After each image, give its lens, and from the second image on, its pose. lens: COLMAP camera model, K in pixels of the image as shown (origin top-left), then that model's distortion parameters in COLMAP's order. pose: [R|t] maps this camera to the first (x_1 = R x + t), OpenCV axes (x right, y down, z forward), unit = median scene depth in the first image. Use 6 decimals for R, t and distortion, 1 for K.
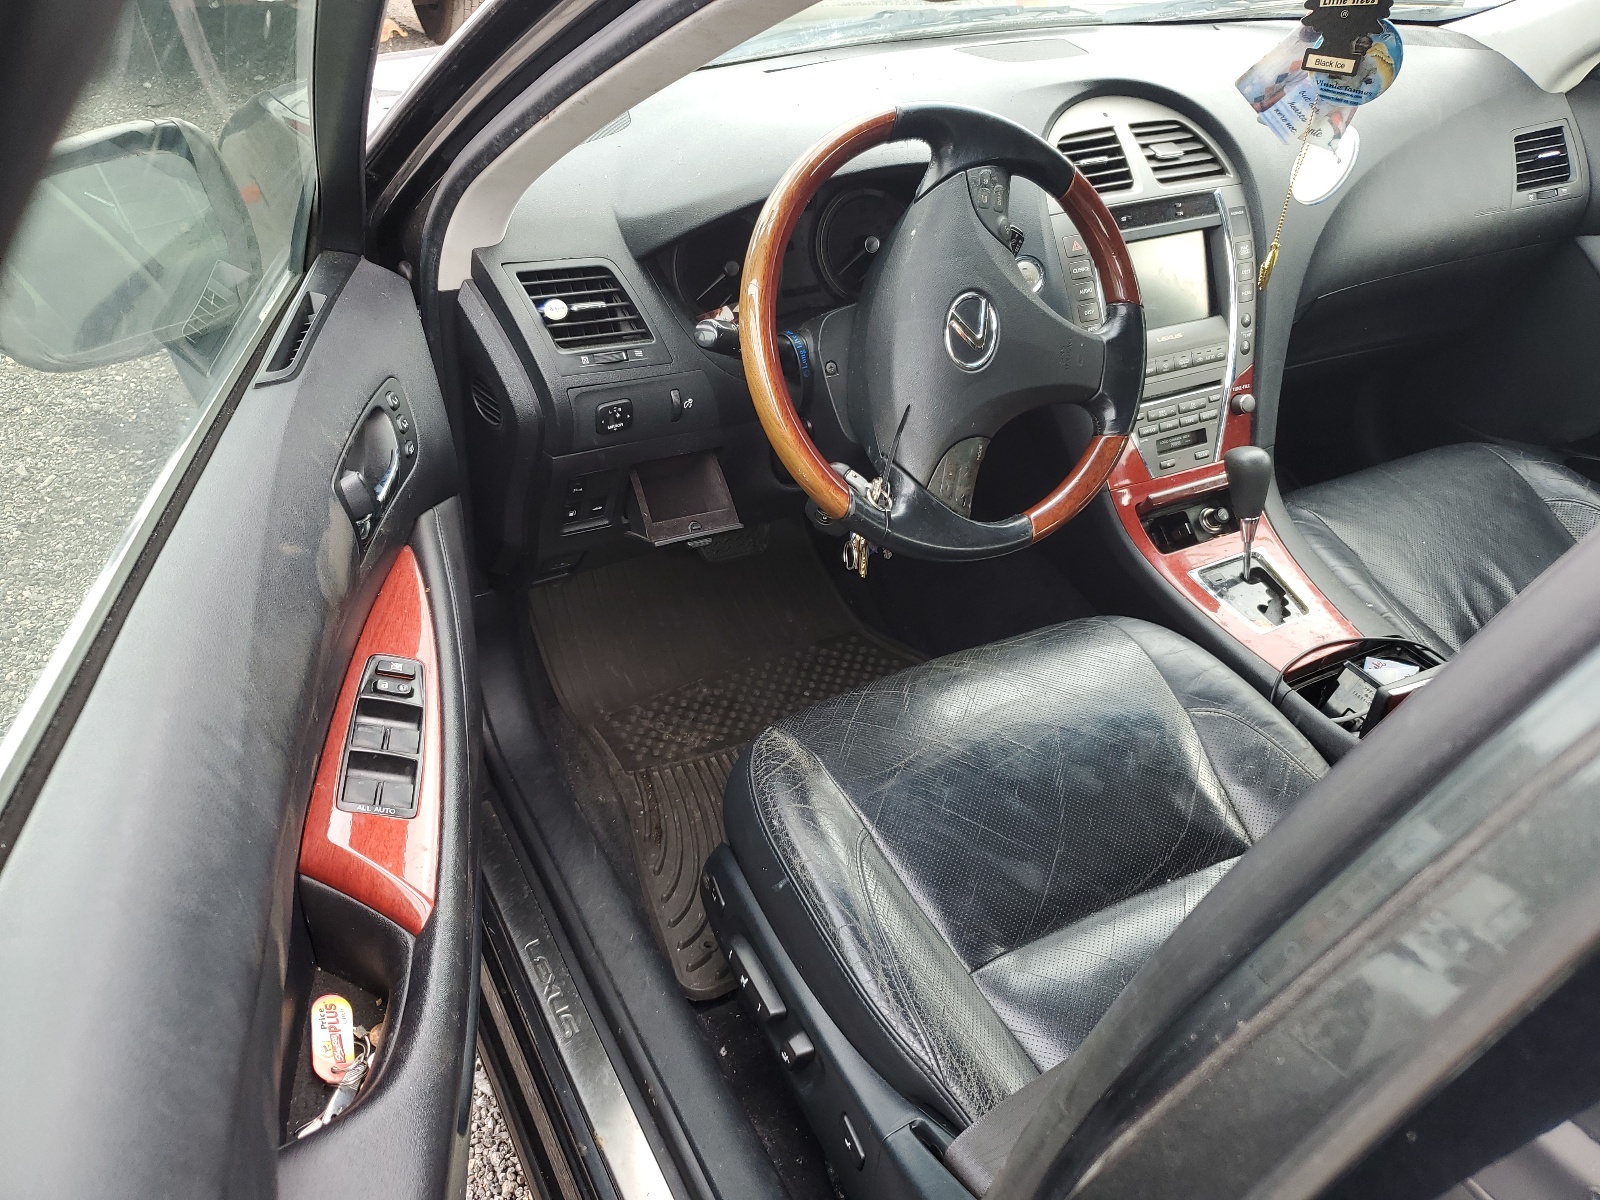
lens RADIAL K [[1204.5, 0, 800.0], [0, 1204.5, 600.0], [0, 0, 1]] dist [0.074967, -0.002402]
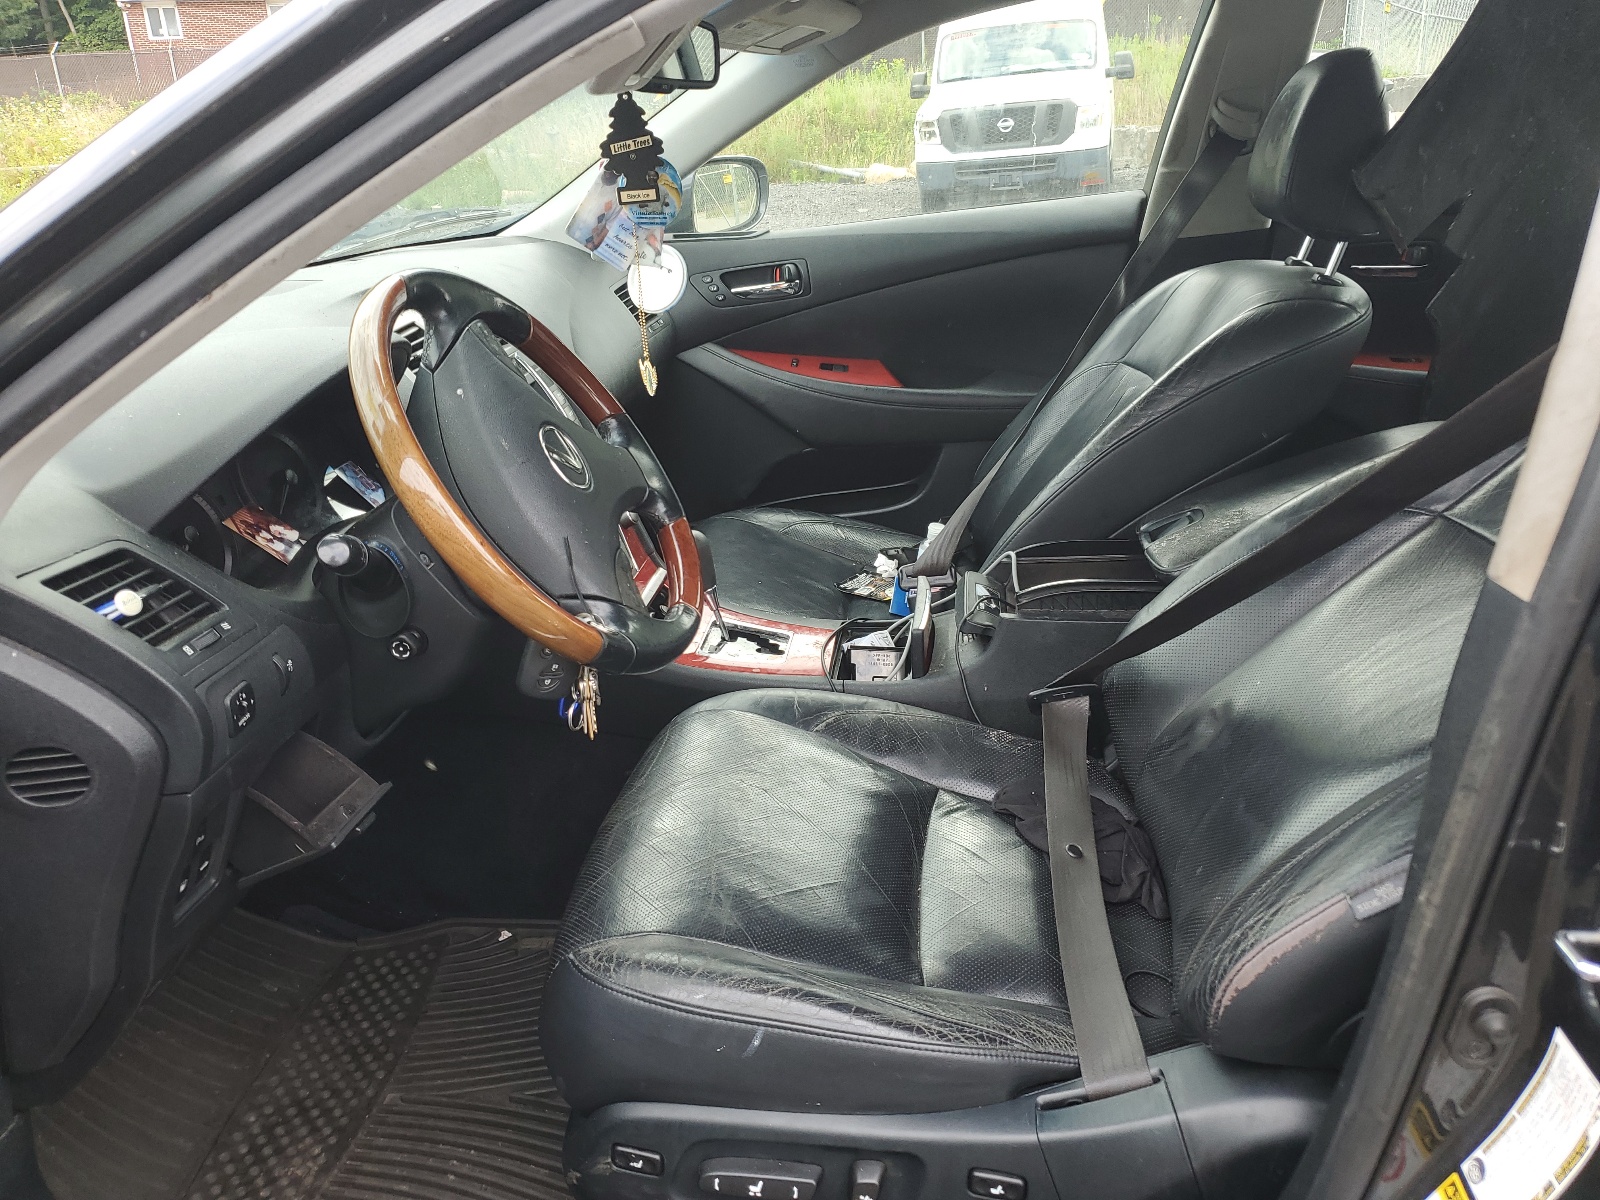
lens RADIAL K [[1217.9, 0, 800.0], [0, 1217.9, 600.0], [0, 0, 1]] dist [0.206636, -0.144378]
pose [[0.608268, -0.388150, 0.692351, -0.464906], [0.541505, 0.840686, -0.004431, -0.012032], [-0.580330, 0.377607, 0.721547, 0.181262]]
